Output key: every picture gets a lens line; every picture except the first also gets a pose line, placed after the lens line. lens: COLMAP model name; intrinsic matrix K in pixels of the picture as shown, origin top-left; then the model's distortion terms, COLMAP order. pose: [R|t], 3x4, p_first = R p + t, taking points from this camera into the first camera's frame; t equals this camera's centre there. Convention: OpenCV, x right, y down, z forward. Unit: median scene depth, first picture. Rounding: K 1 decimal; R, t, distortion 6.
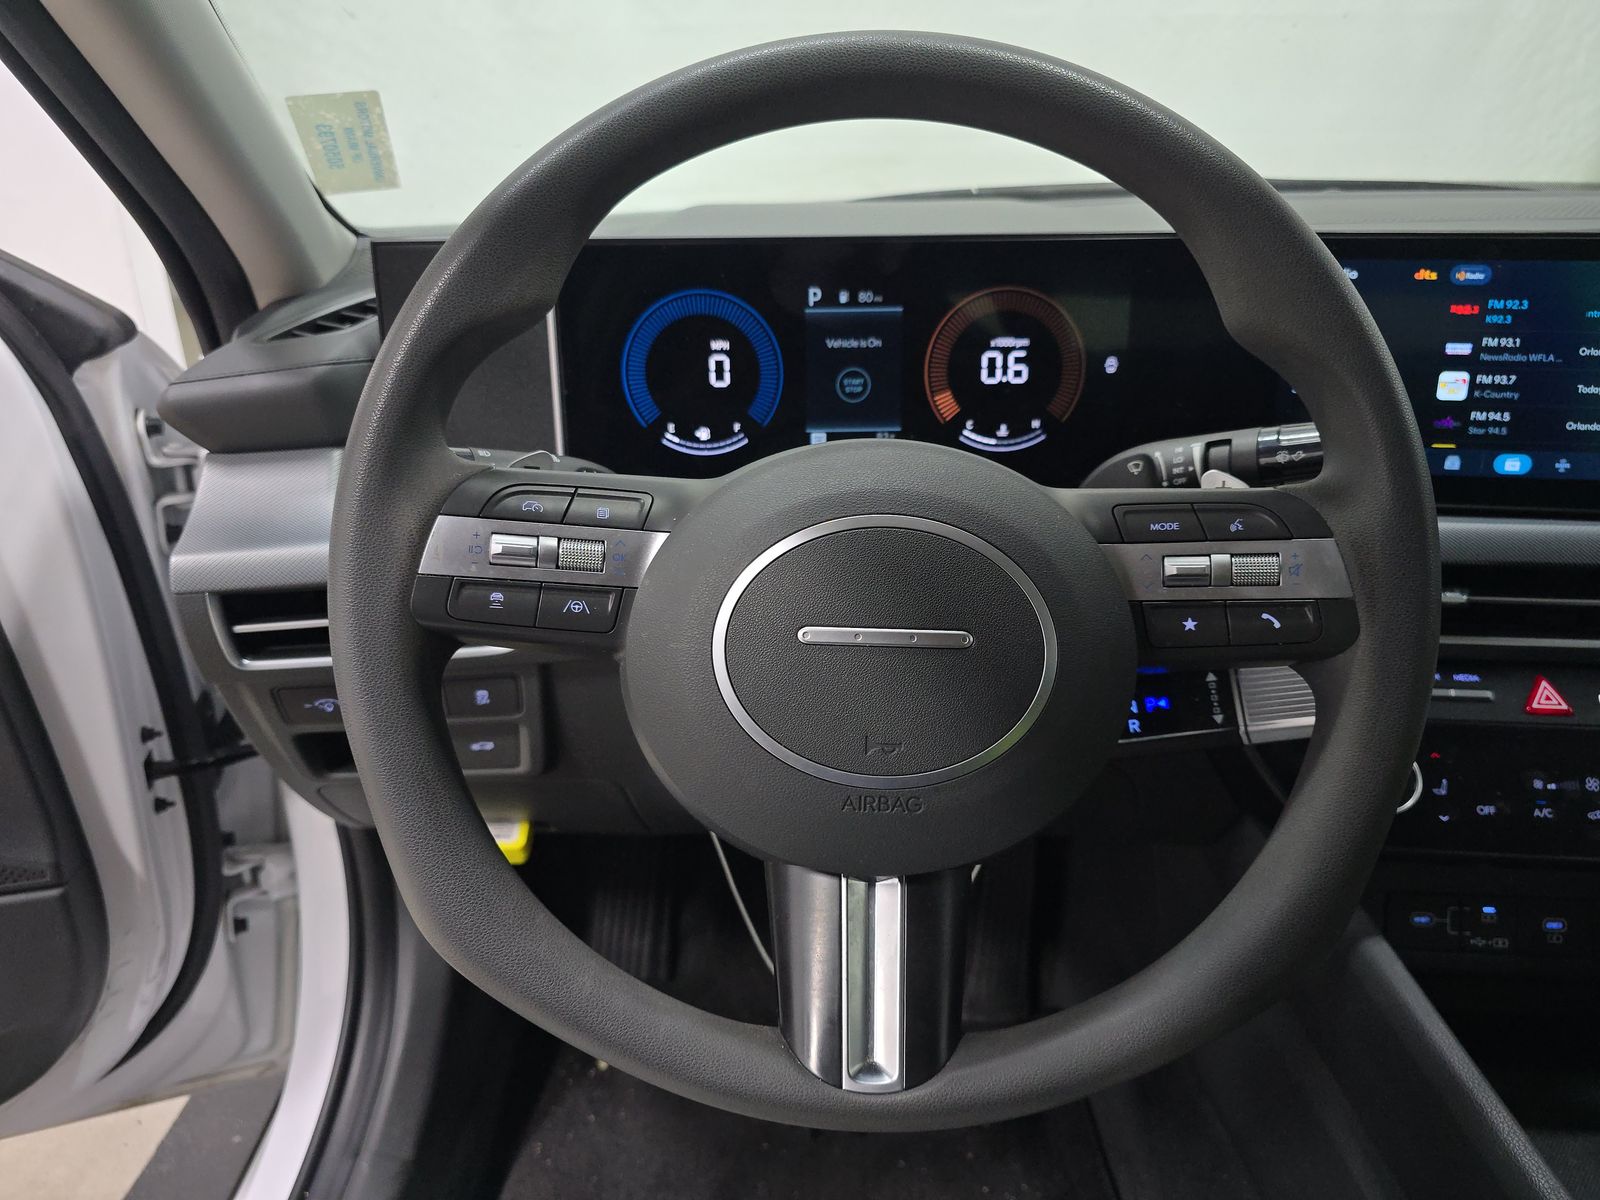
lens RADIAL K [[1071.8, 0, 765.8], [0, 1071.8, 639.5], [0, 0, 1]] dist [0.022470, -0.035335]
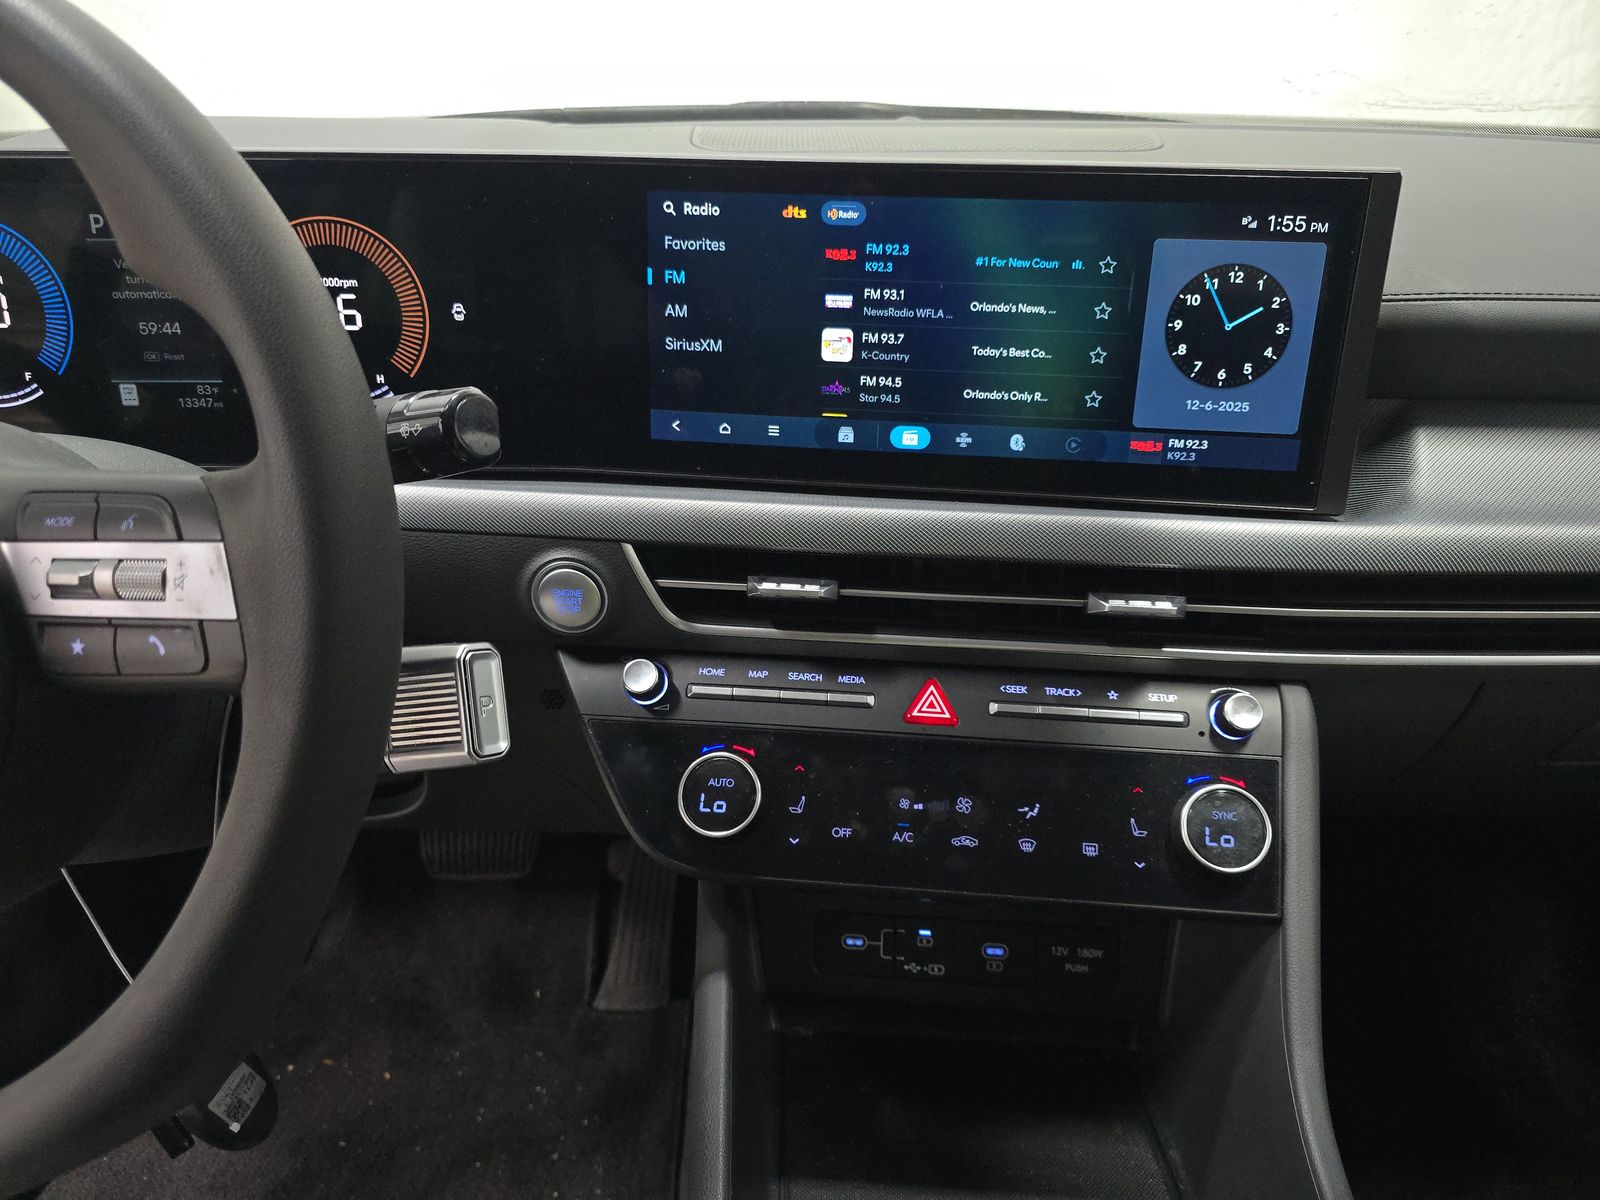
lens RADIAL K [[1071.8, 0, 819.4], [0, 1071.8, 633.3], [0, 0, 1]] dist [0.022470, -0.035335]
pose [[0.999699, 0.014644, 0.019672, 0.606182], [-0.015659, 0.998500, 0.052472, -0.048555], [-0.018874, -0.052764, 0.998429, 0.123649]]
